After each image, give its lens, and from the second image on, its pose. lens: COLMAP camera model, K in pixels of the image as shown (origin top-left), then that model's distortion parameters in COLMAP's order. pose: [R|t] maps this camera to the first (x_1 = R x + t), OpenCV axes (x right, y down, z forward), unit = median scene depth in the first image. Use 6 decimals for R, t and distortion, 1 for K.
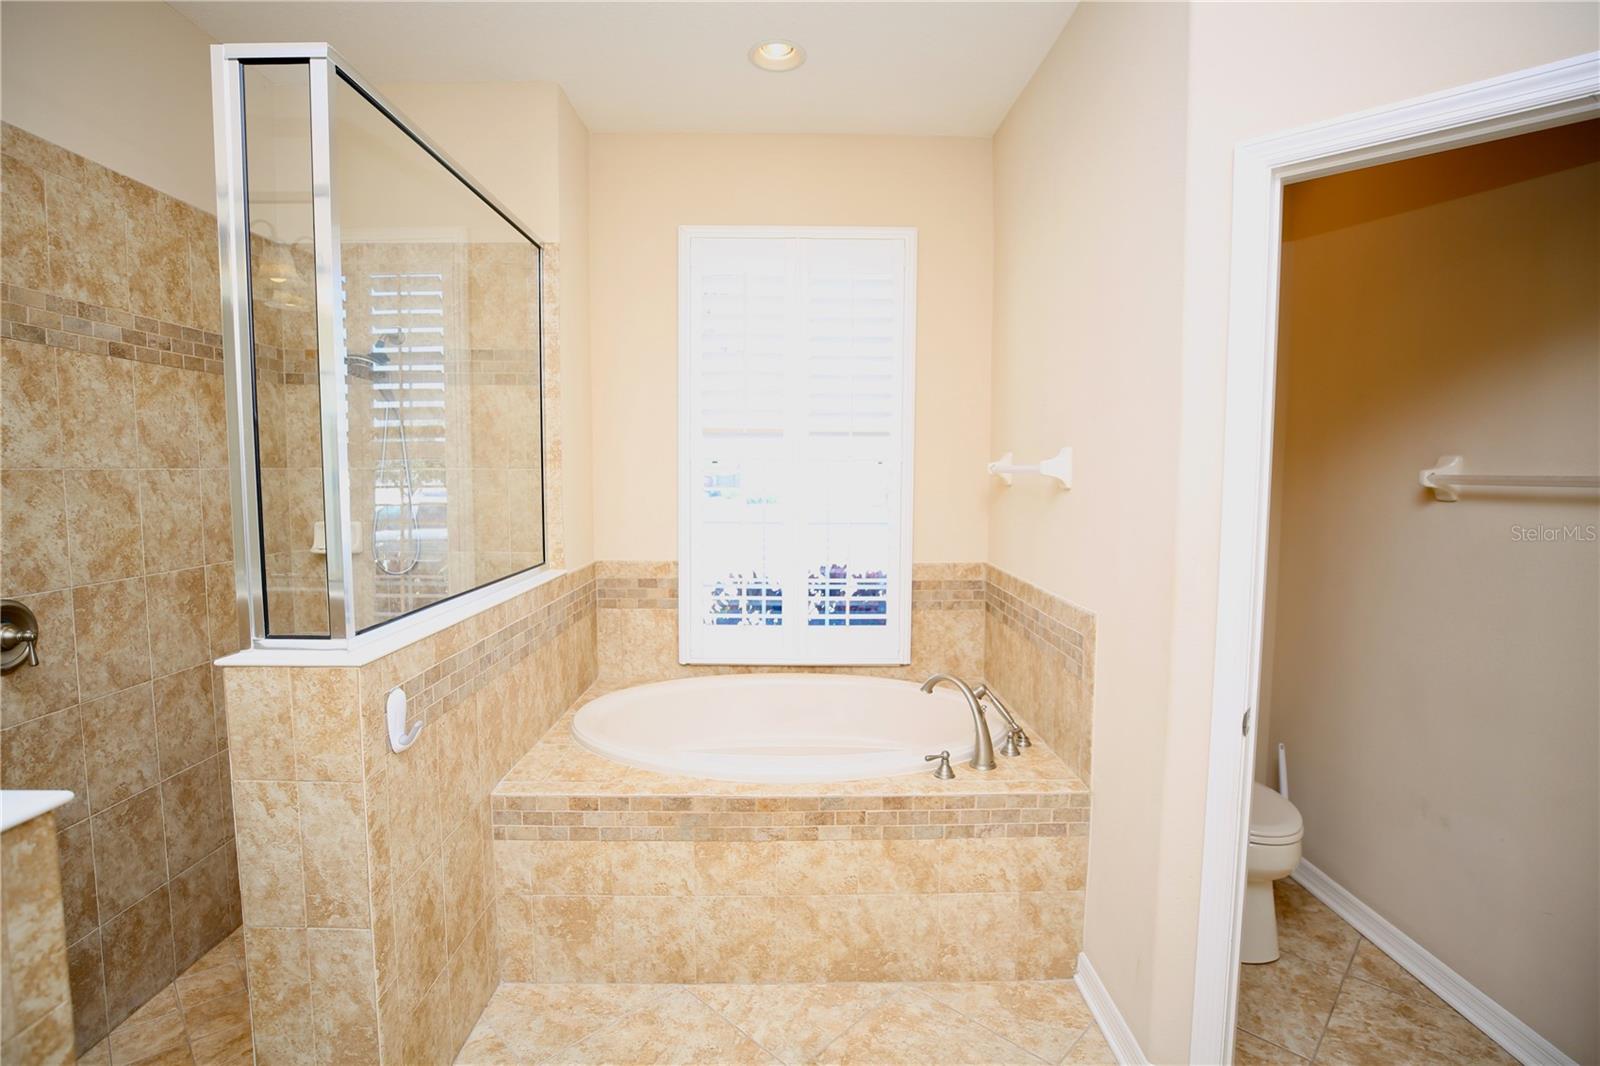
lens RADIAL K [[773.3, 0, 804.4], [0, 773.3, 524.1], [0, 0, 1]] dist [-0.047781, 0.014995]
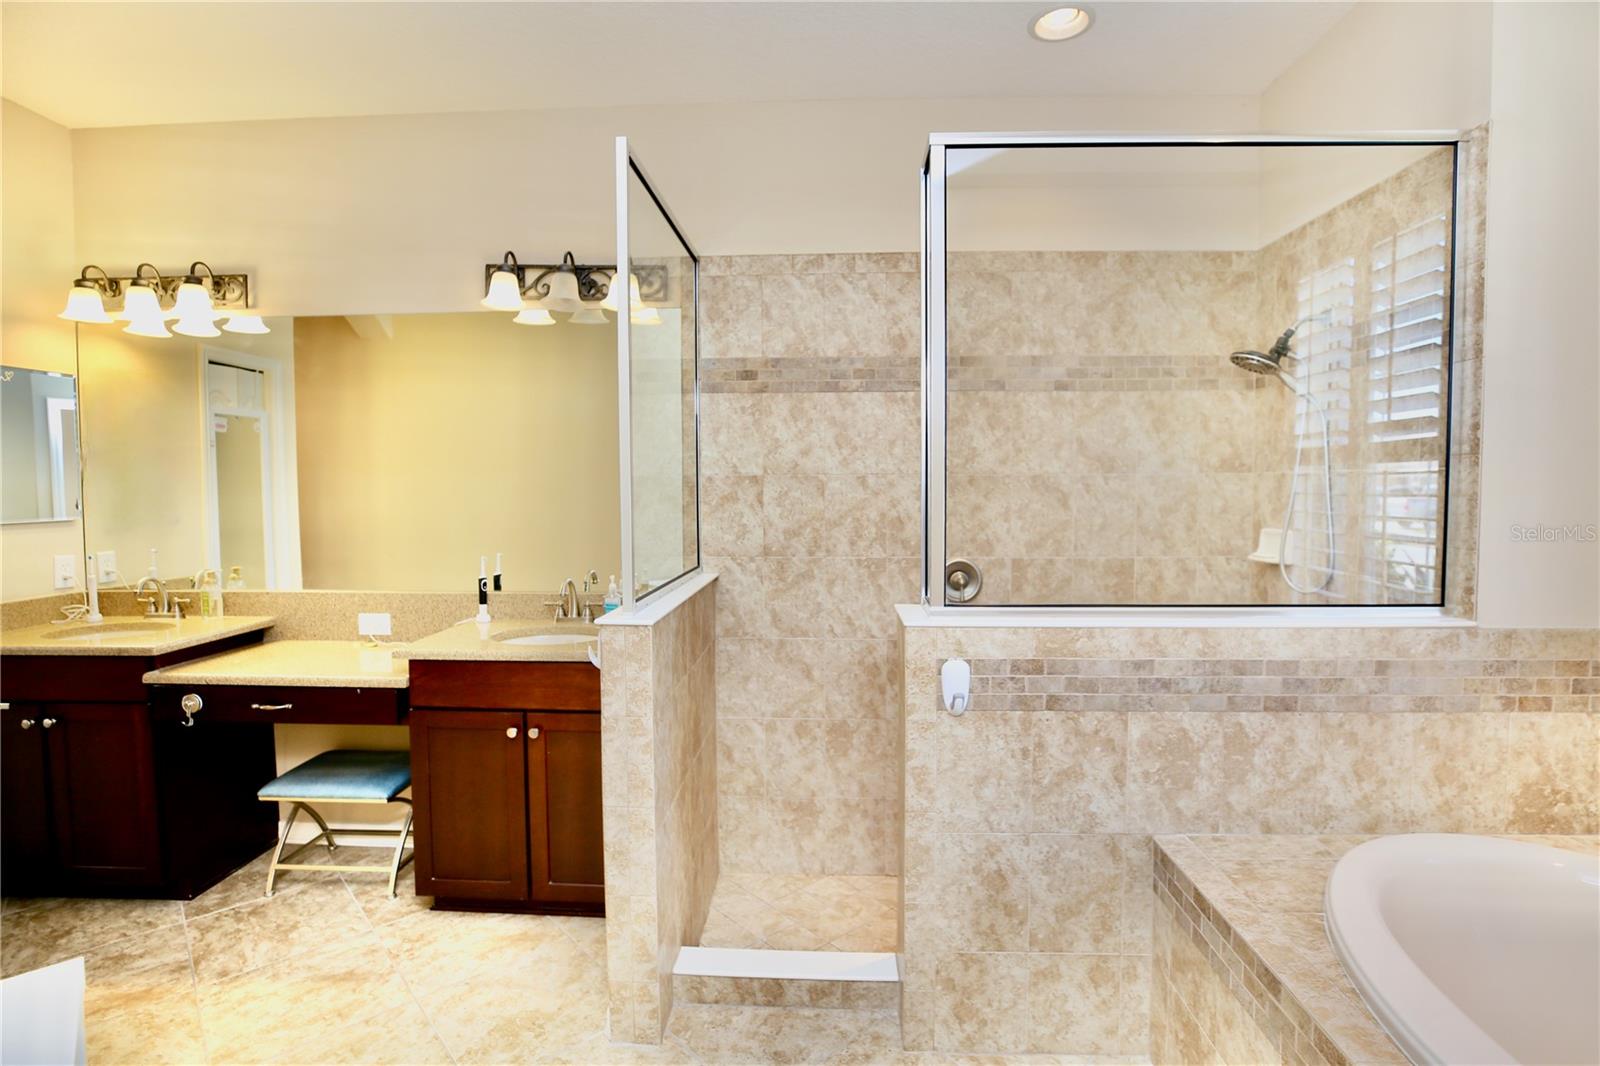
lens RADIAL K [[773.3, 0, 804.4], [0, 773.3, 524.1], [0, 0, 1]] dist [-0.047781, 0.014995]
pose [[-0.060175, 0.044236, -0.997207, 0.462954], [-0.067464, 0.996553, 0.048278, -0.020430], [0.995905, 0.070181, -0.056984, 0.611467]]
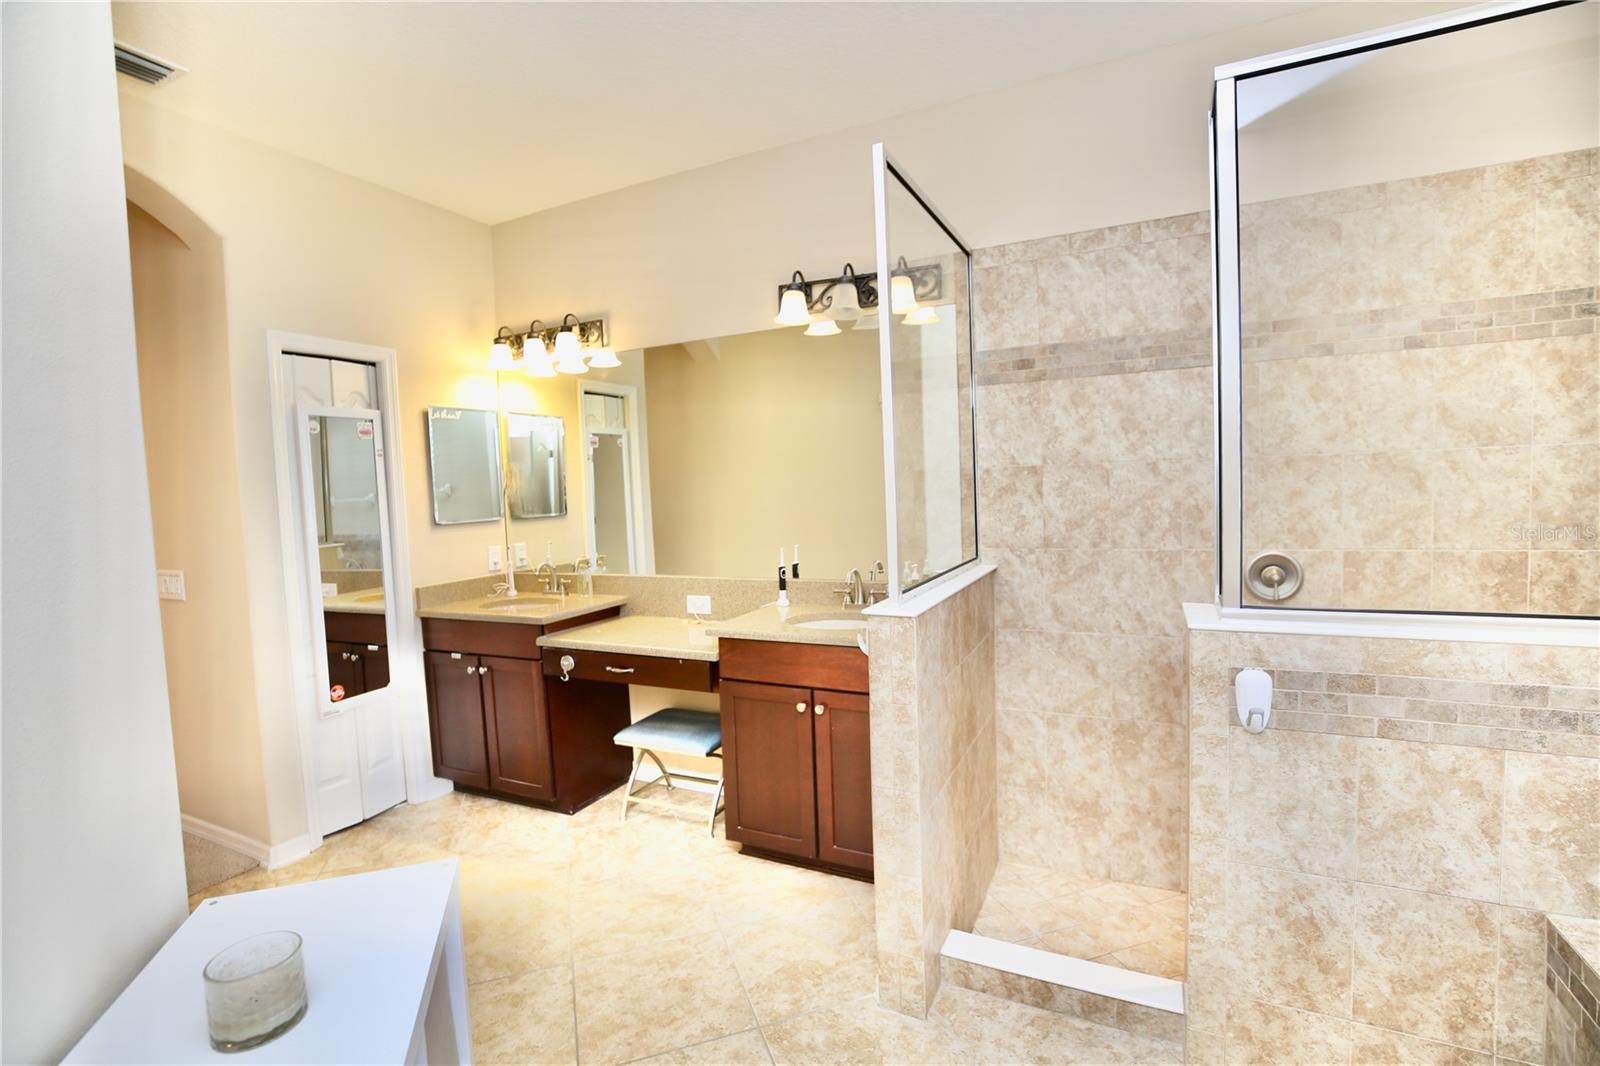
lens RADIAL K [[727.7, 0, 801.7], [0, 727.7, 530.3], [0, 0, 1]] dist [-0.046144, 0.013780]
pose [[-0.452823, 0.068823, -0.888940, 0.411973], [-0.027230, 0.995484, 0.090942, -0.026012], [0.891184, 0.065387, -0.448904, 0.652486]]
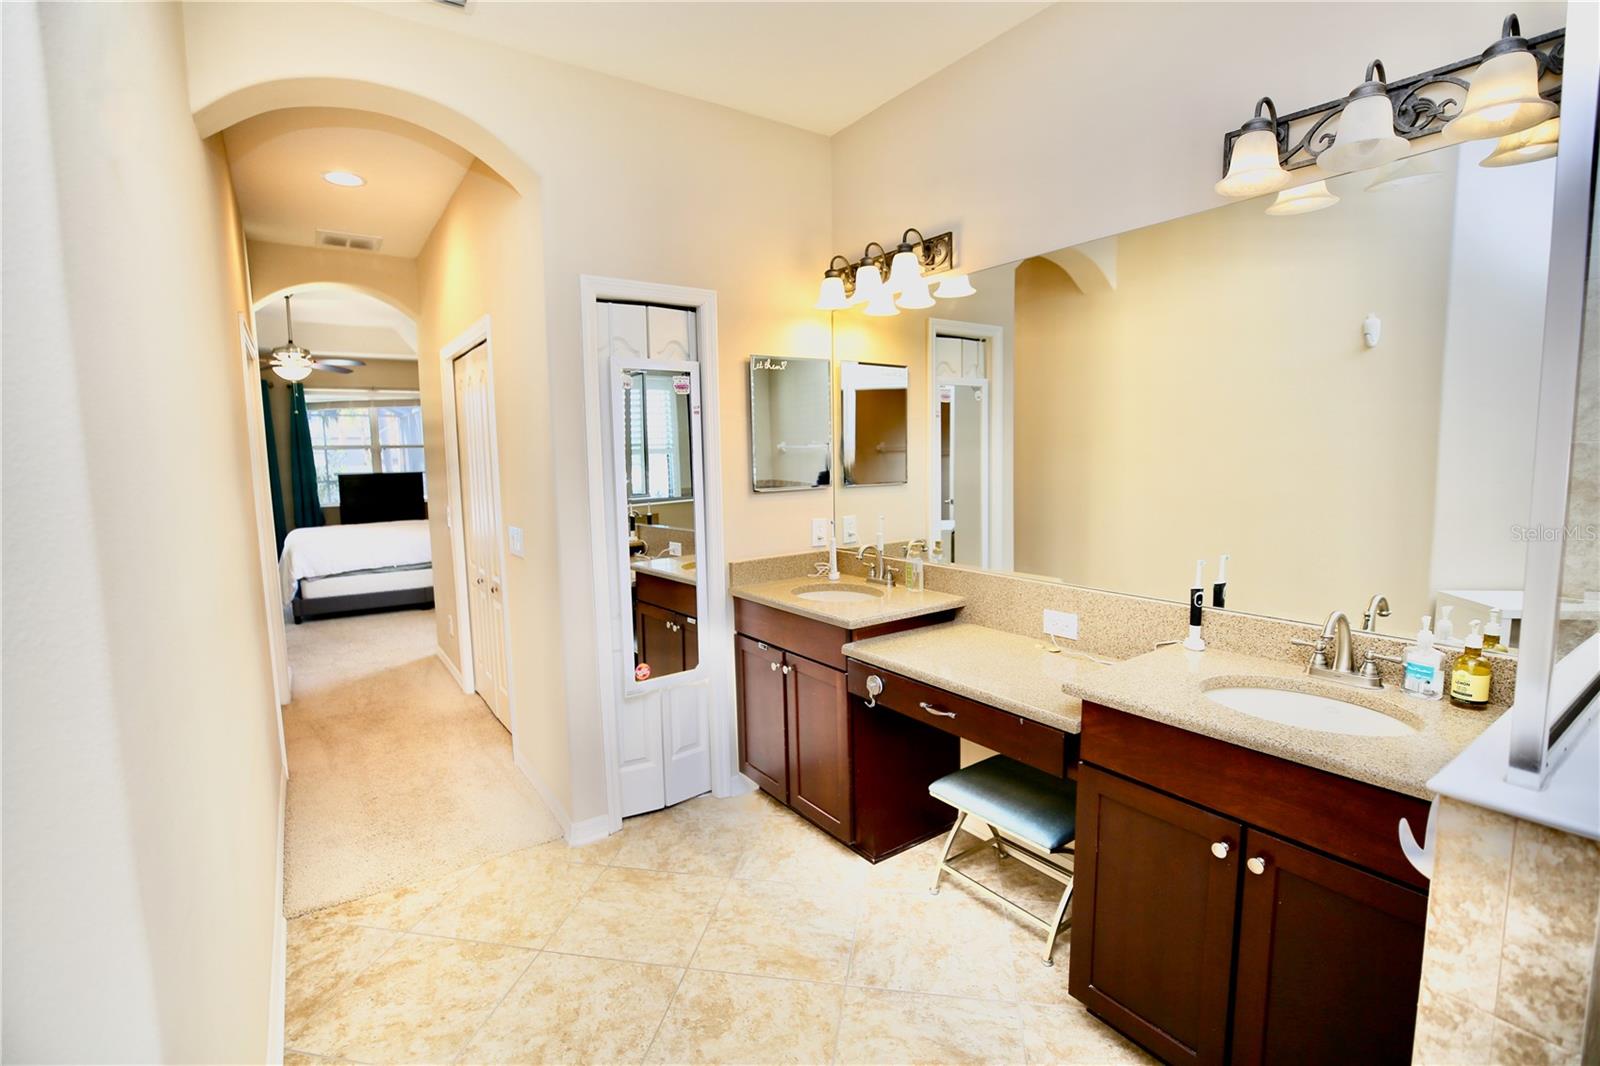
lens RADIAL K [[727.7, 0, 801.7], [0, 727.7, 530.3], [0, 0, 1]] dist [-0.046144, 0.013780]
pose [[-0.829828, 0.072309, -0.553315, 0.070814], [-0.023377, 0.986194, 0.163938, -0.032280], [0.557530, 0.148976, -0.816680, 0.430641]]
